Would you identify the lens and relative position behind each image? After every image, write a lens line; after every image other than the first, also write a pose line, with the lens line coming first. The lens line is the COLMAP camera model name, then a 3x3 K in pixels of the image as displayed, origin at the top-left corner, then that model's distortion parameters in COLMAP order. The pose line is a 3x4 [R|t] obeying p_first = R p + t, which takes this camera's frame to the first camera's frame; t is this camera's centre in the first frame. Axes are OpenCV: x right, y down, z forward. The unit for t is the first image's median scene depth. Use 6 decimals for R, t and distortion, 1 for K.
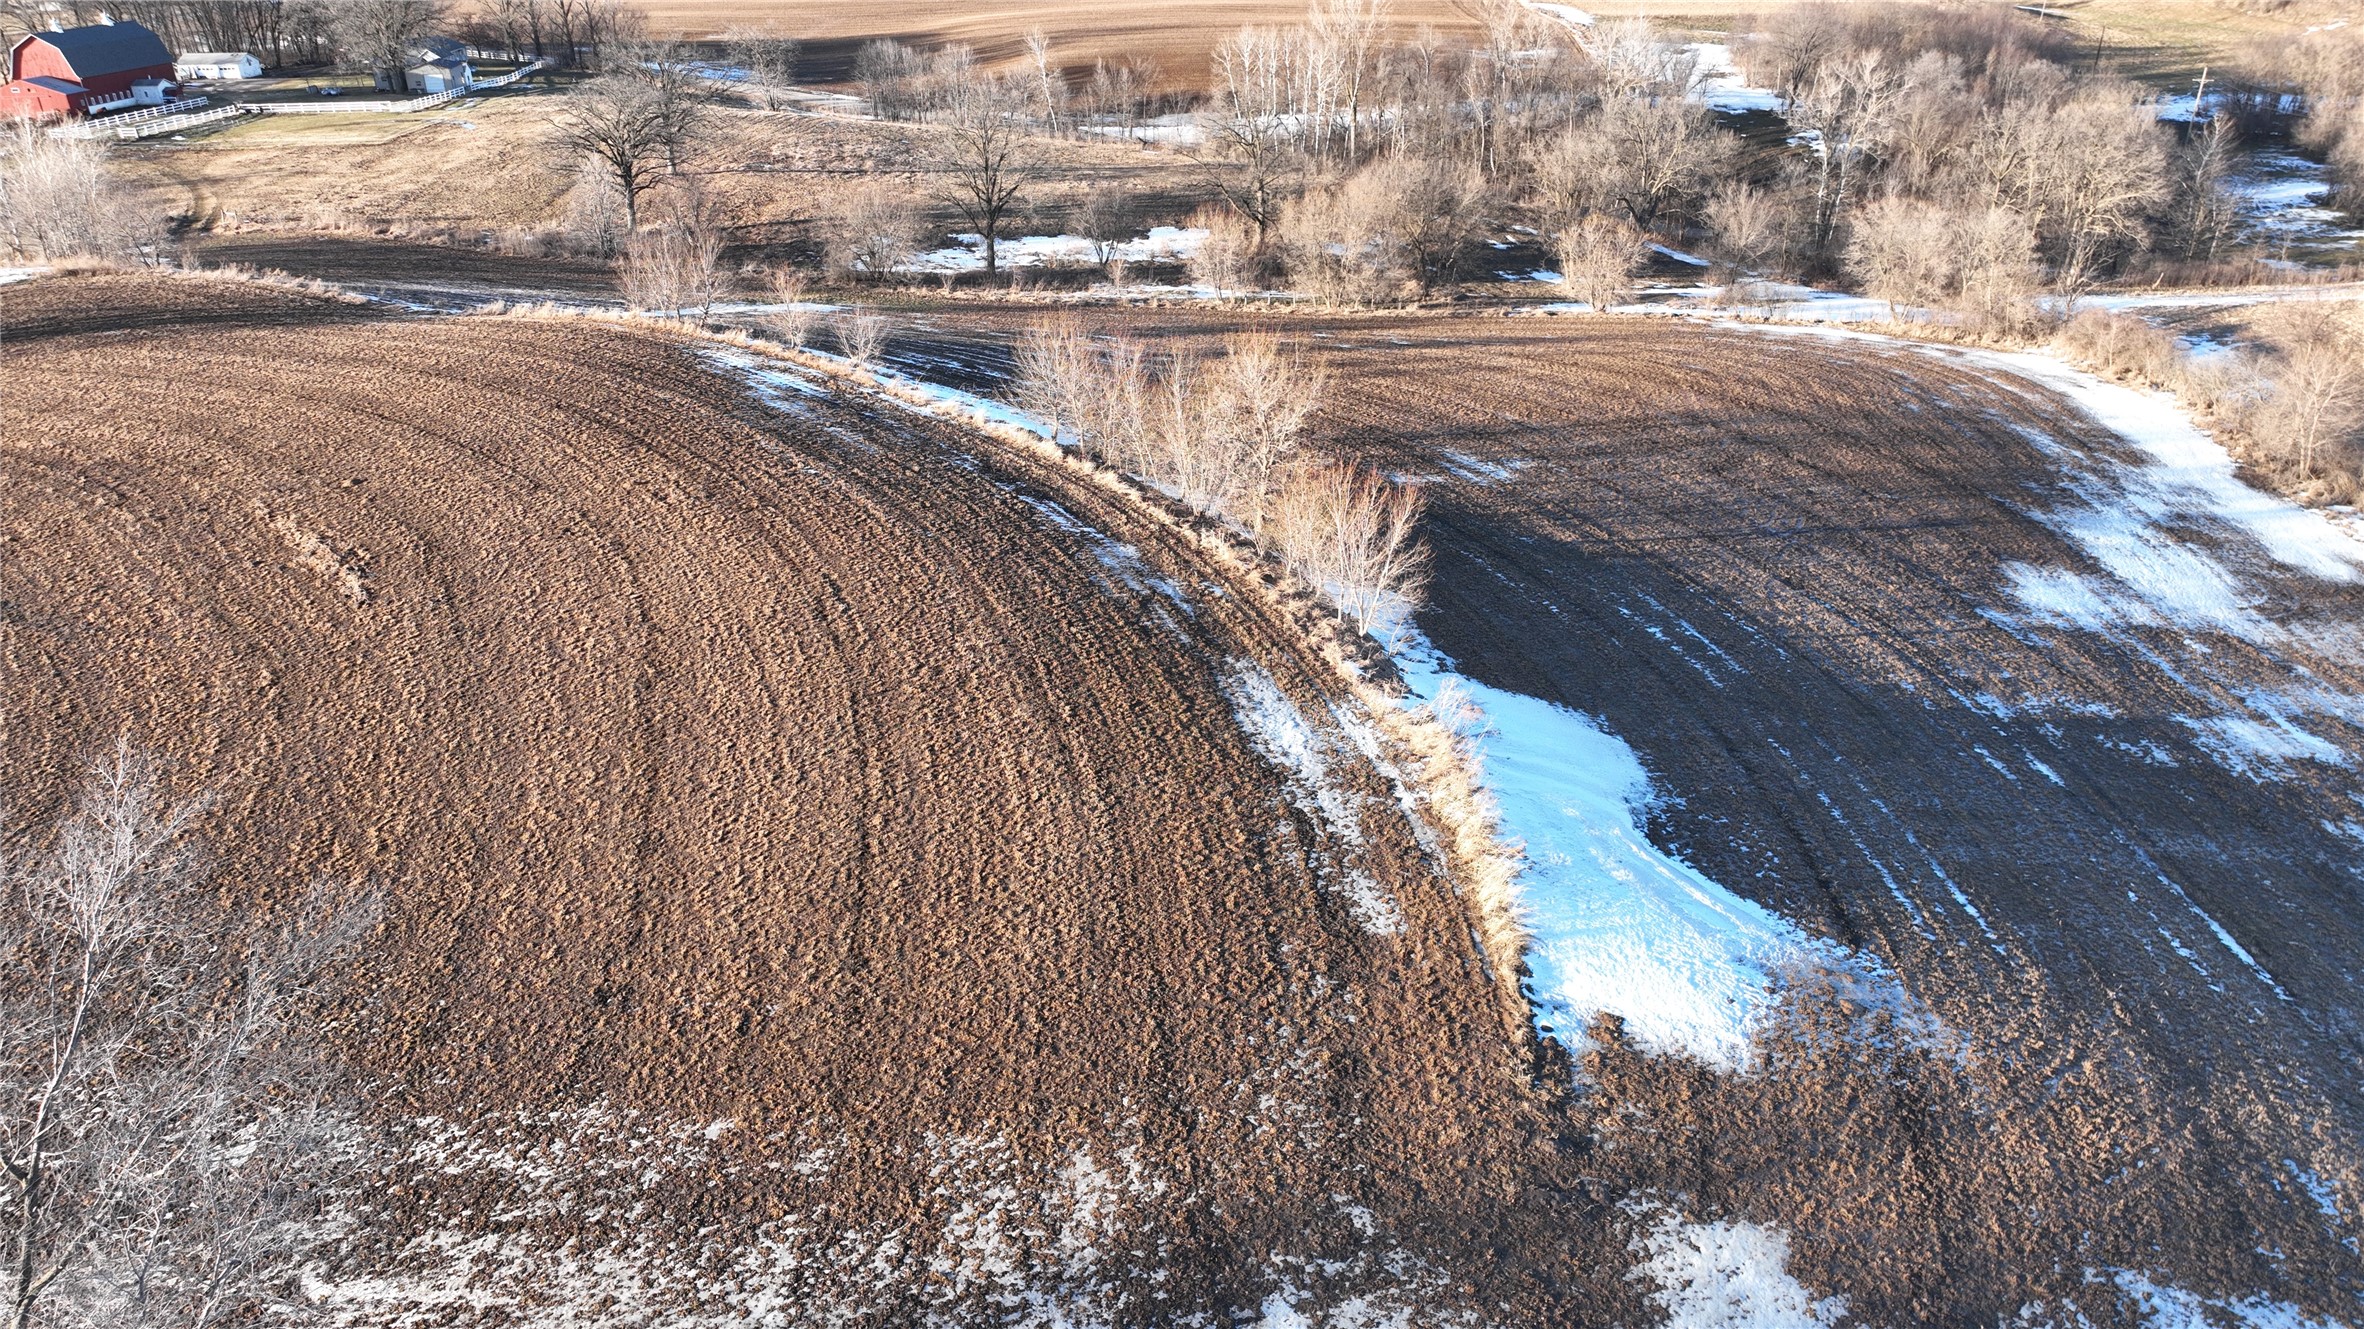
lens RADIAL K [[1680.0, 0, 1201.9], [0, 1680.0, 660.2], [0, 0, 1]] dist [-0.004000, 0.021933]
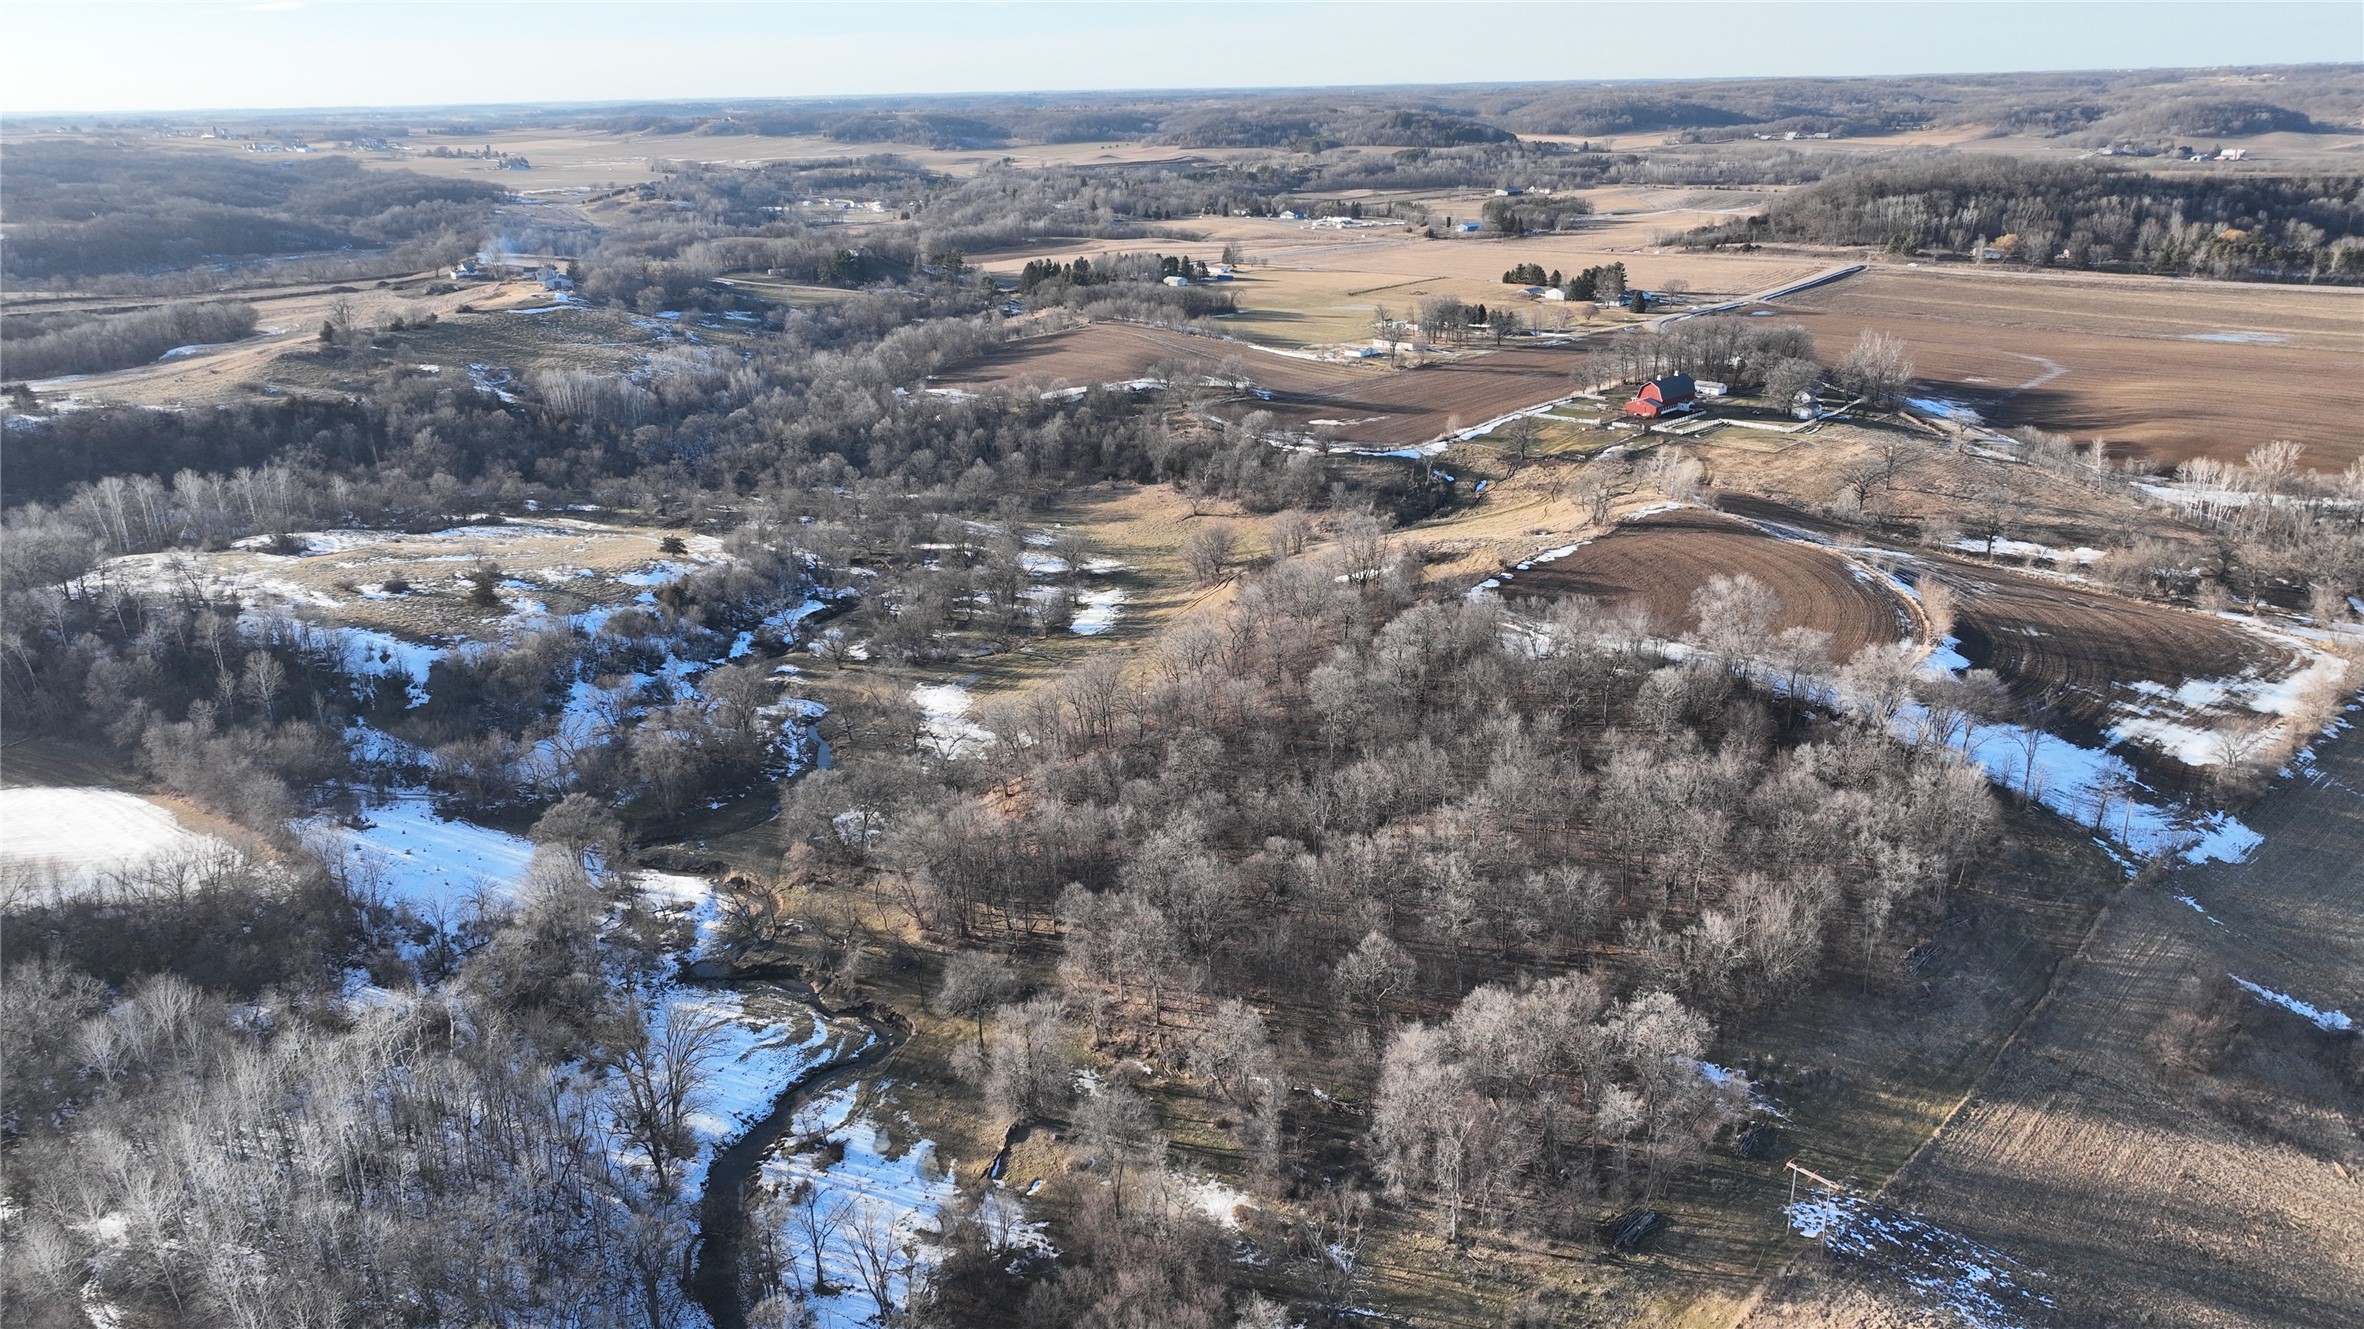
lens RADIAL K [[1680.0, 0, 1191.2], [0, 1680.0, 671.9], [0, 0, 1]] dist [-0.004000, 0.021933]
pose [[0.730891, 0.238088, -0.639619, 0.552440], [-0.294401, 0.955488, 0.019254, 0.208775], [0.615732, 0.174232, 0.768451, -1.401297]]
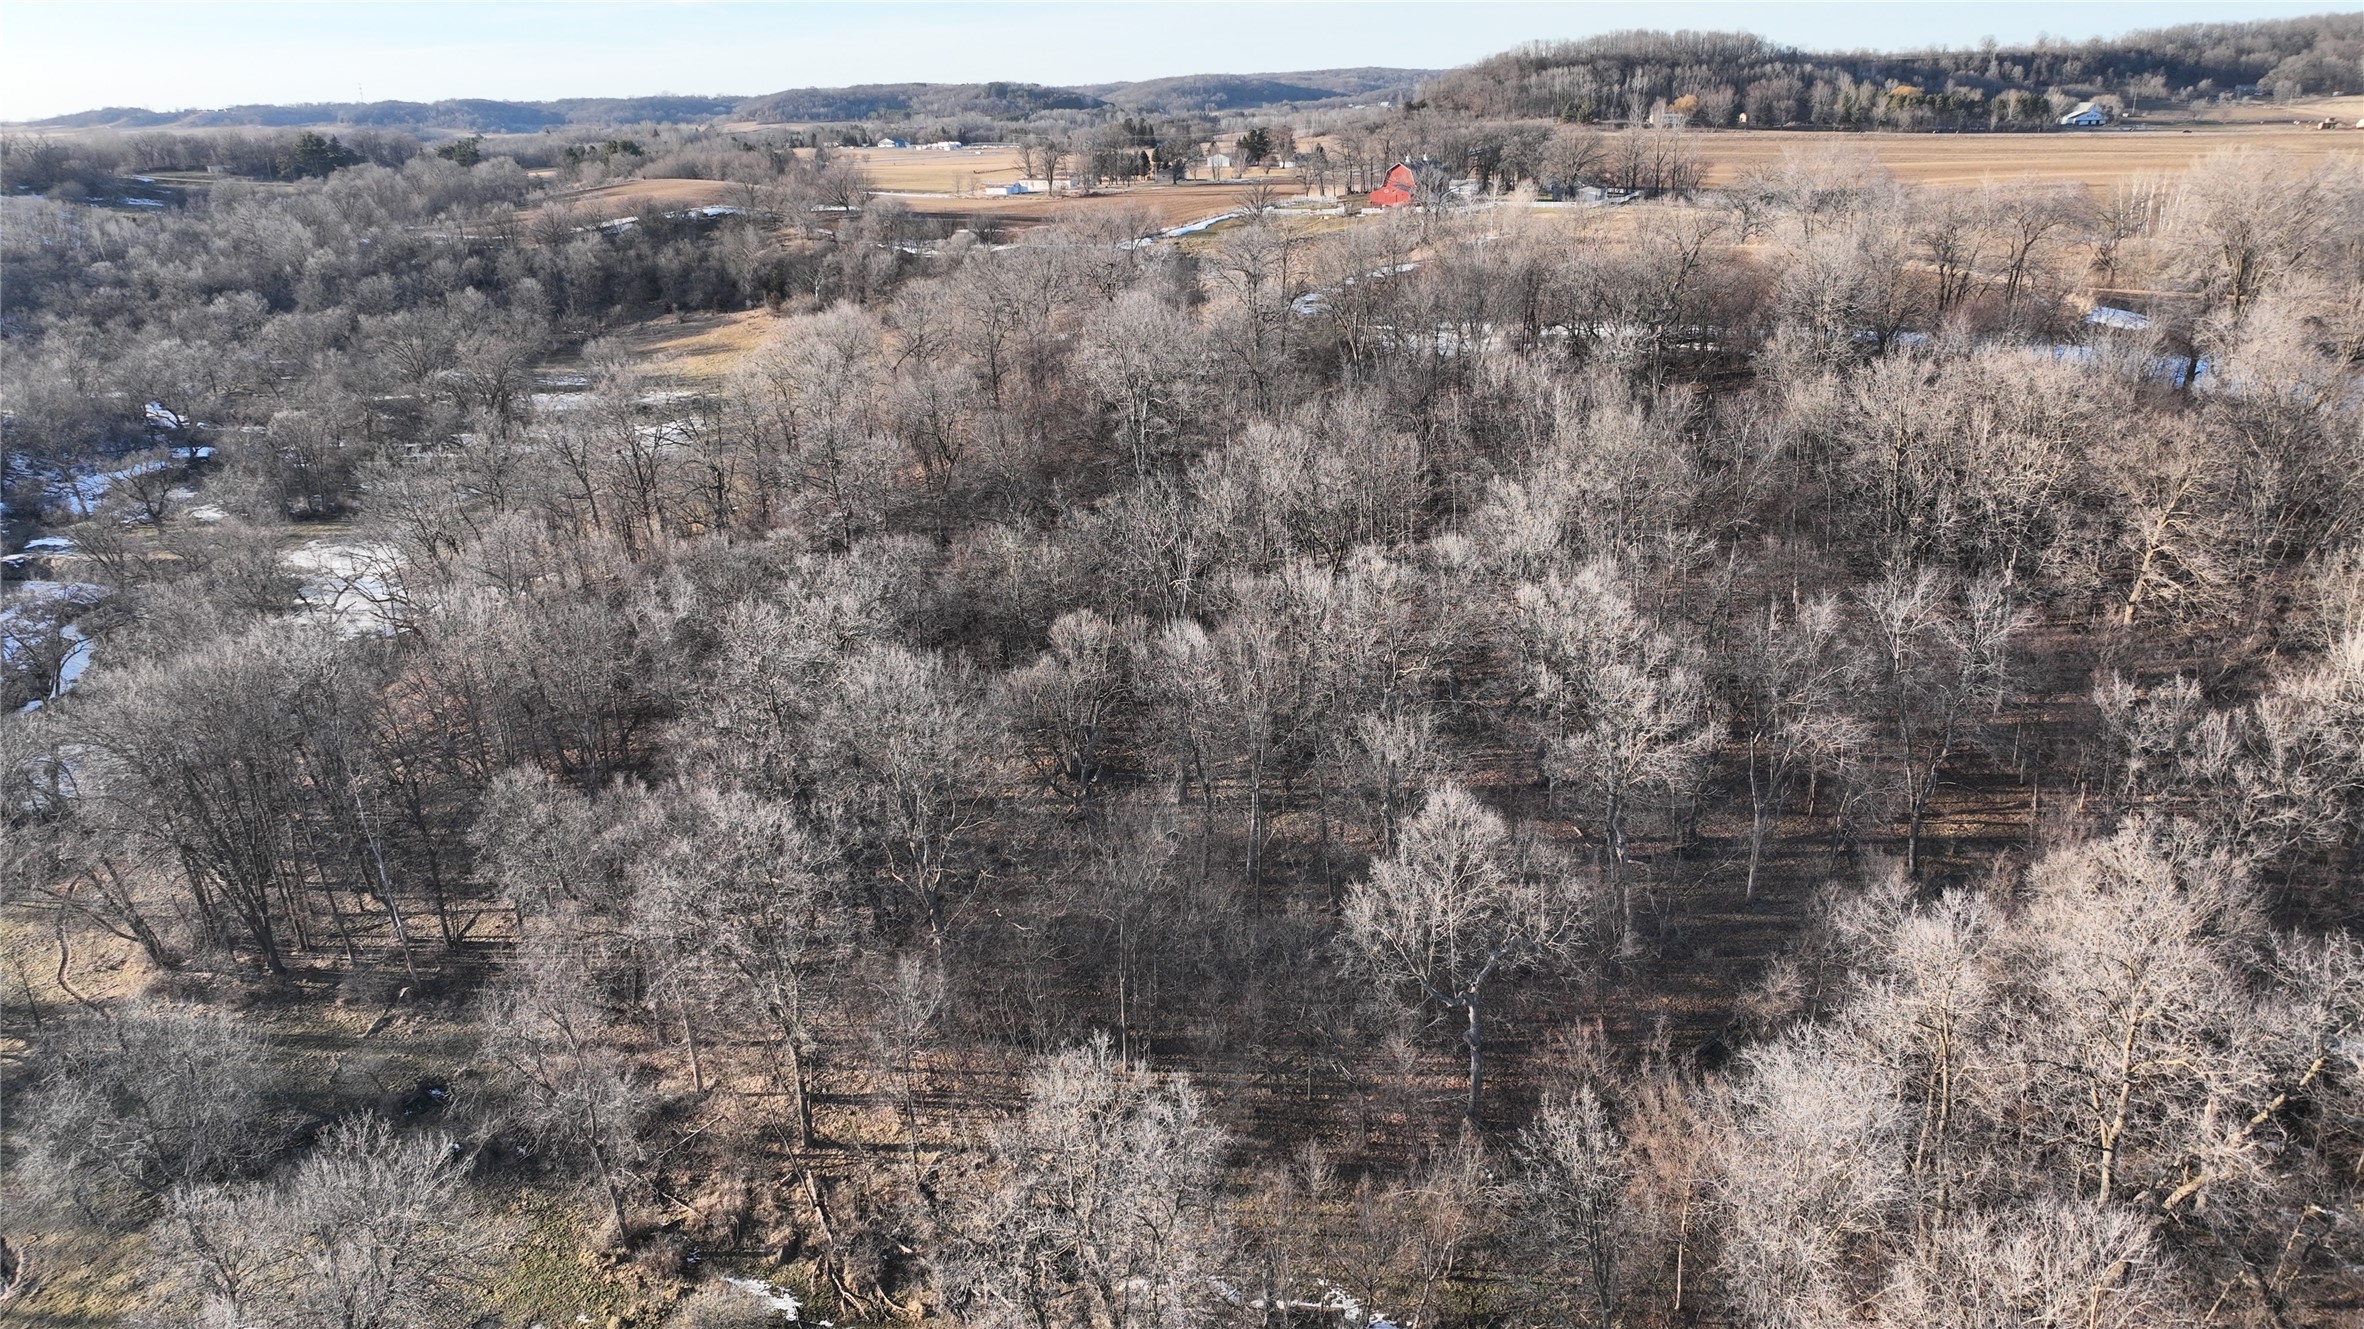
lens RADIAL K [[1680.0, 0, 1193.2], [0, 1680.0, 662.7], [0, 0, 1]] dist [-0.004000, 0.021933]
pose [[0.870292, 0.158778, -0.466242, 0.073953], [-0.206677, 0.976968, -0.053081, 0.368664], [0.447075, 0.142558, 0.883063, -0.776851]]
